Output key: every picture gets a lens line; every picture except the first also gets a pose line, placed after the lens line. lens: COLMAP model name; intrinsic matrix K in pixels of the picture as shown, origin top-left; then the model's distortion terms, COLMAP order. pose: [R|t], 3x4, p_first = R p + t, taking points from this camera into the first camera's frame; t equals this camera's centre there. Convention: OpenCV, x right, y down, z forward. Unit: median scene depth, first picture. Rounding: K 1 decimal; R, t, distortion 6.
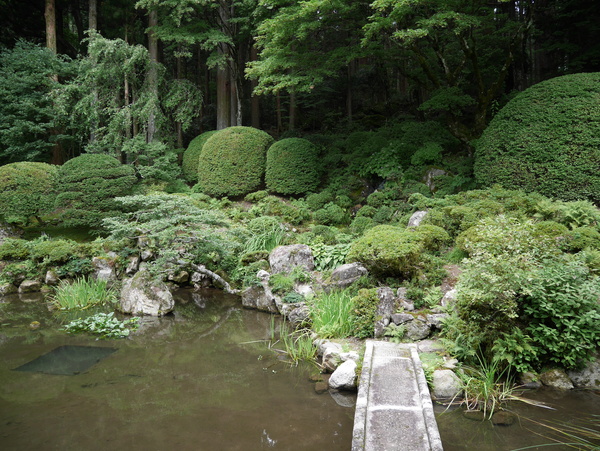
lens RADIAL K [[429.8, 0, 300.0], [0, 429.8, 226.1], [0, 0, 1]] dist [-0.071986, 0.022446]
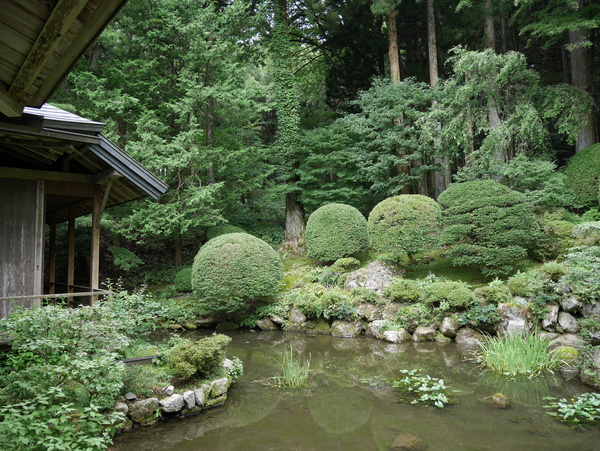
lens RADIAL K [[429.8, 0, 296.1], [0, 429.8, 224.9], [0, 0, 1]] dist [-0.071986, 0.022446]
pose [[0.800447, -0.048465, -0.597441, -0.281081], [-0.007347, 0.995858, -0.090628, 0.000018], [0.599359, 0.076932, 0.796775, 0.104348]]
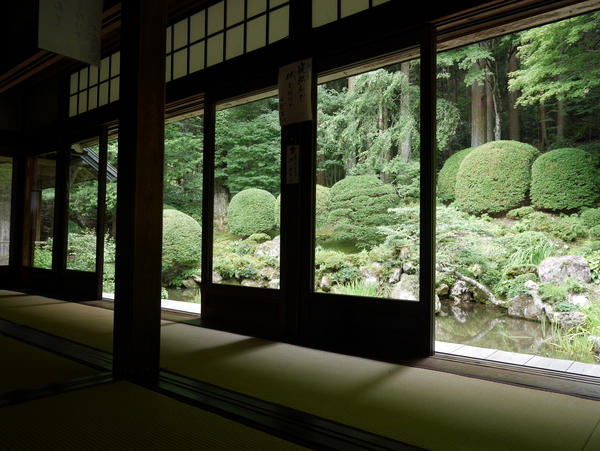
lens RADIAL K [[479.9, 0, 299.2], [0, 479.9, 224.1], [0, 0, 1]] dist [-0.033766, 0.011516]
pose [[0.868076, -0.004309, -0.496413, -0.003913], [-0.033246, 0.997213, -0.066792, 0.046766], [0.495317, 0.074485, 0.865513, -0.159326]]
